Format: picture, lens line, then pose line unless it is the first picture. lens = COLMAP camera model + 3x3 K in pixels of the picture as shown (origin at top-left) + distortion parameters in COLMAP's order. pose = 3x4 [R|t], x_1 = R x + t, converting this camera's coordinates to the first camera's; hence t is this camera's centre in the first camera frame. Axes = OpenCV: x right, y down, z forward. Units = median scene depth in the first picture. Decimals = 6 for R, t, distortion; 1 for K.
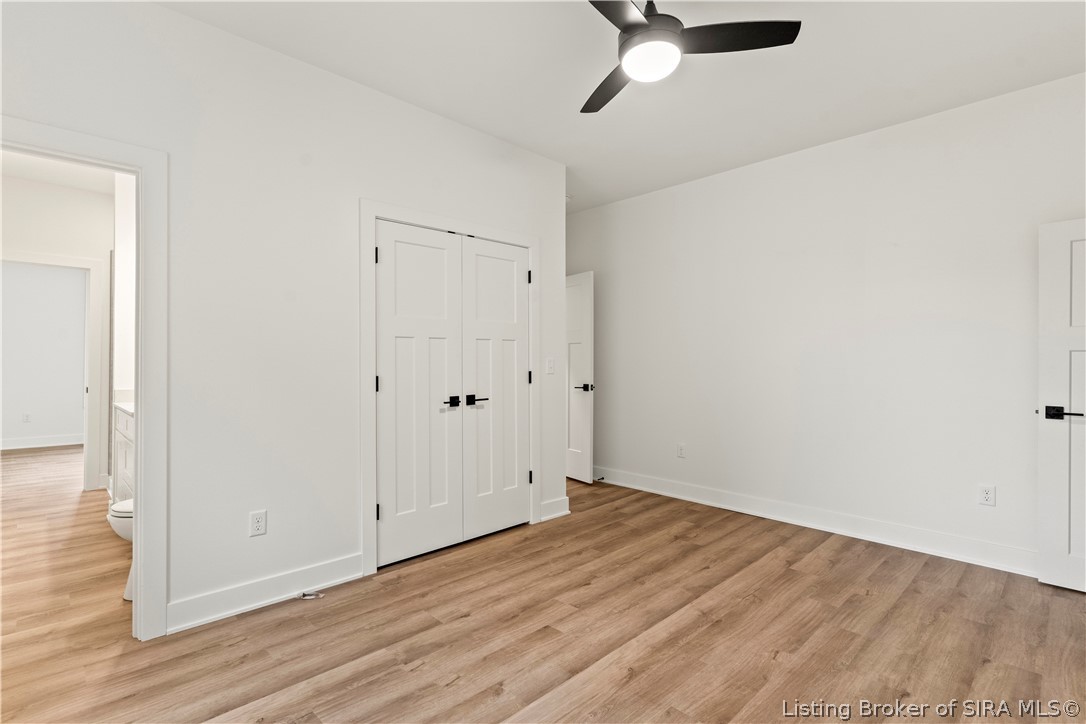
lens RADIAL K [[526.0, 0, 541.1], [0, 526.0, 358.2], [0, 0, 1]] dist [0.006541, 0.001354]
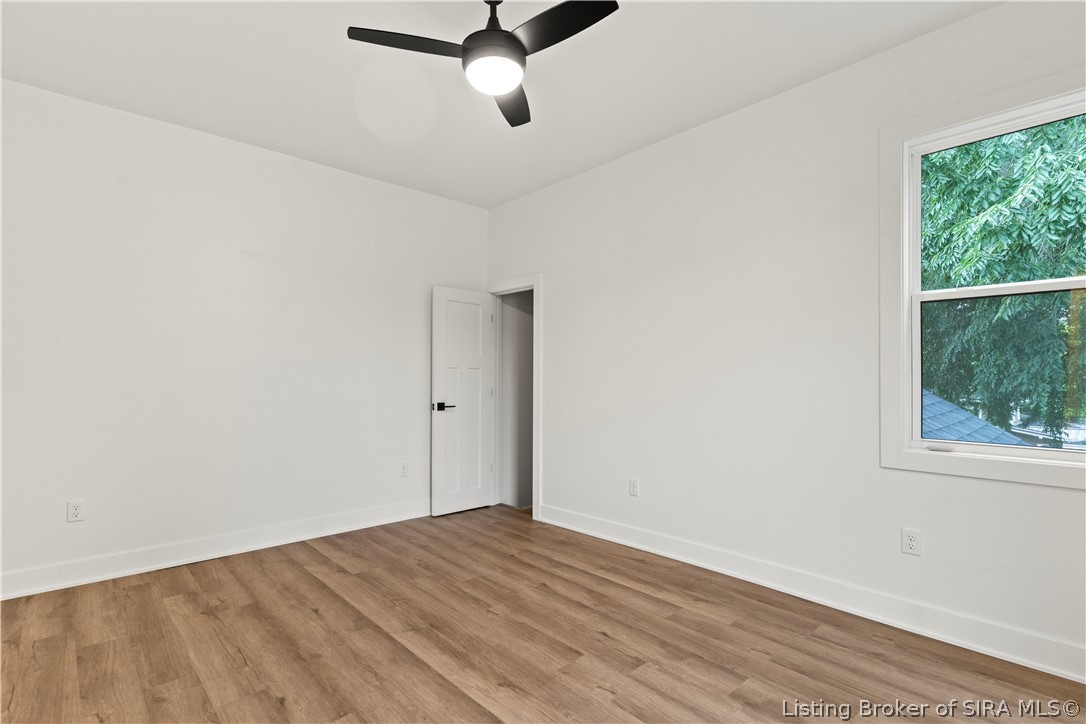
lens RADIAL K [[526.0, 0, 540.9], [0, 526.0, 369.0], [0, 0, 1]] dist [0.006541, 0.001354]
pose [[0.008648, 0.016953, 0.999819, -0.580521], [-0.008818, 0.999819, -0.016877, 0.013216], [-0.999924, -0.008671, 0.008796, 0.653199]]
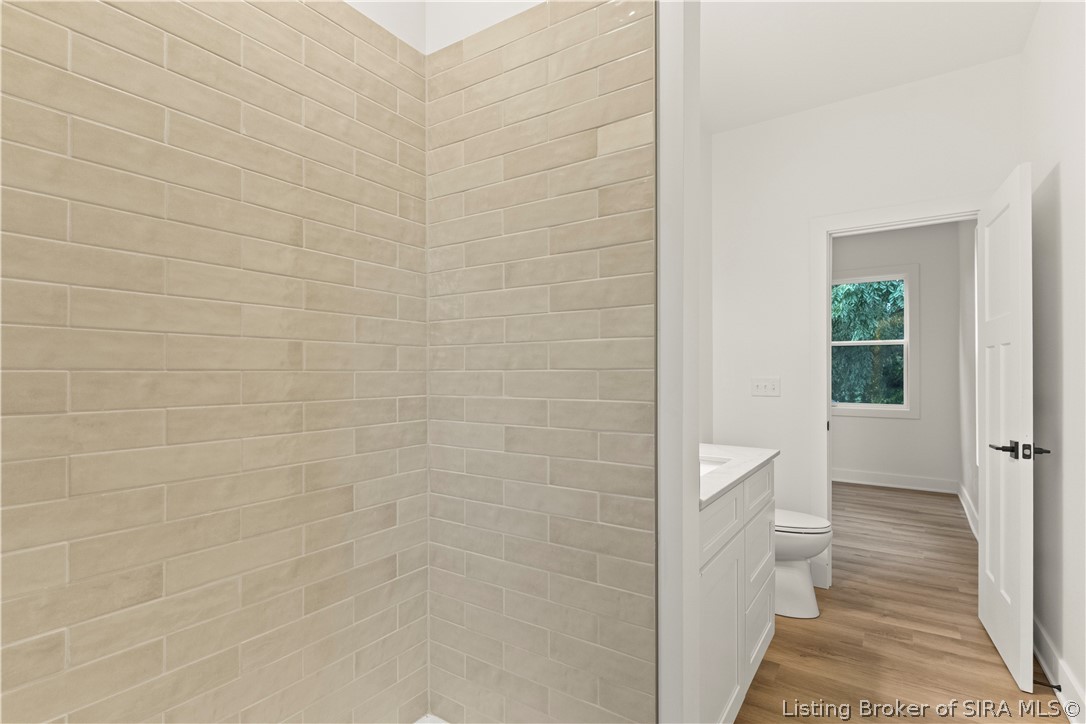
lens RADIAL K [[526.0, 0, 545.2], [0, 526.0, 365.7], [0, 0, 1]] dist [0.006541, 0.001354]
pose [[-0.220647, 0.015348, 0.975233, -1.521850], [-0.008246, 0.999811, -0.017601, 0.009886], [-0.975319, -0.011925, -0.220479, 1.594217]]
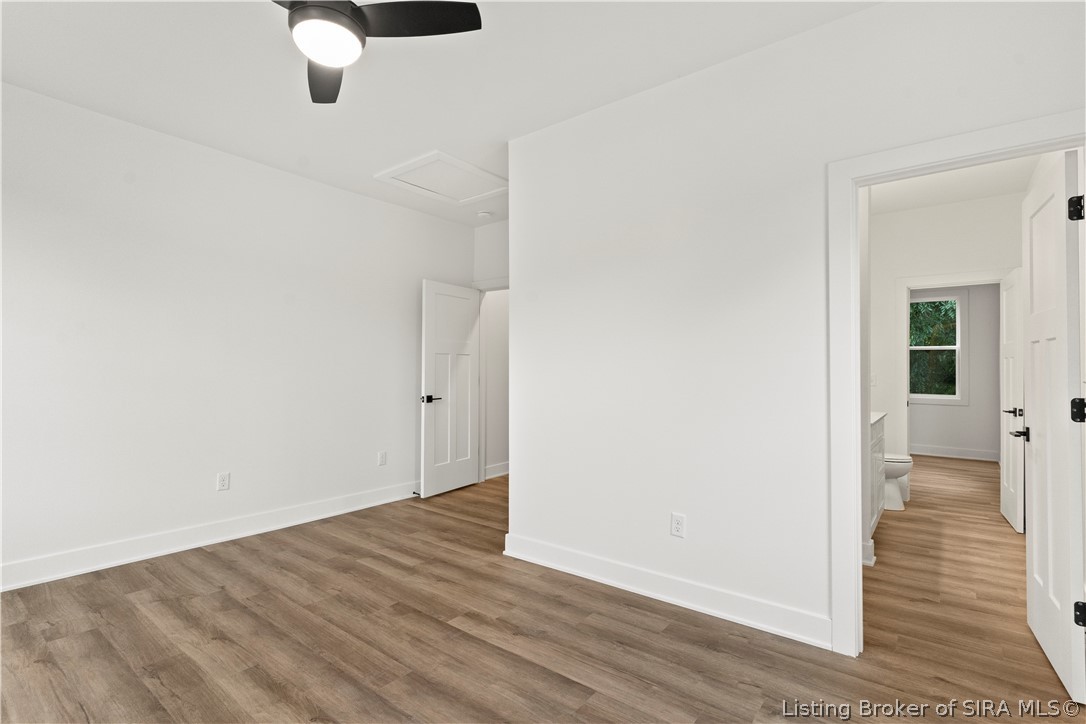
lens RADIAL K [[526.0, 0, 543.2], [0, 526.0, 364.0], [0, 0, 1]] dist [0.006541, 0.001354]
pose [[-0.156560, 0.015244, 0.987551, -2.154577], [-0.013048, 0.999762, -0.017501, 0.018661], [-0.987582, -0.015626, -0.156324, 2.274169]]
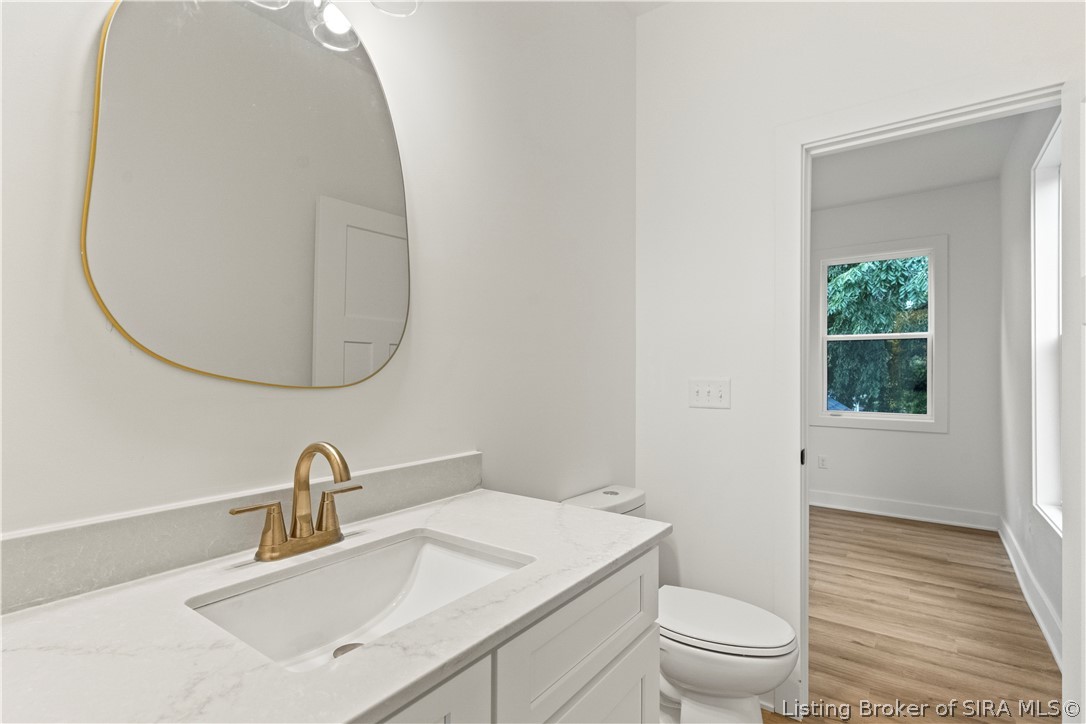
lens RADIAL K [[526.0, 0, 547.3], [0, 526.0, 367.9], [0, 0, 1]] dist [0.006541, 0.001354]
pose [[-0.193809, 0.014782, 0.980928, -1.209660], [-0.011843, 0.999778, -0.017406, 0.011237], [-0.980968, -0.014991, -0.193591, 1.258574]]
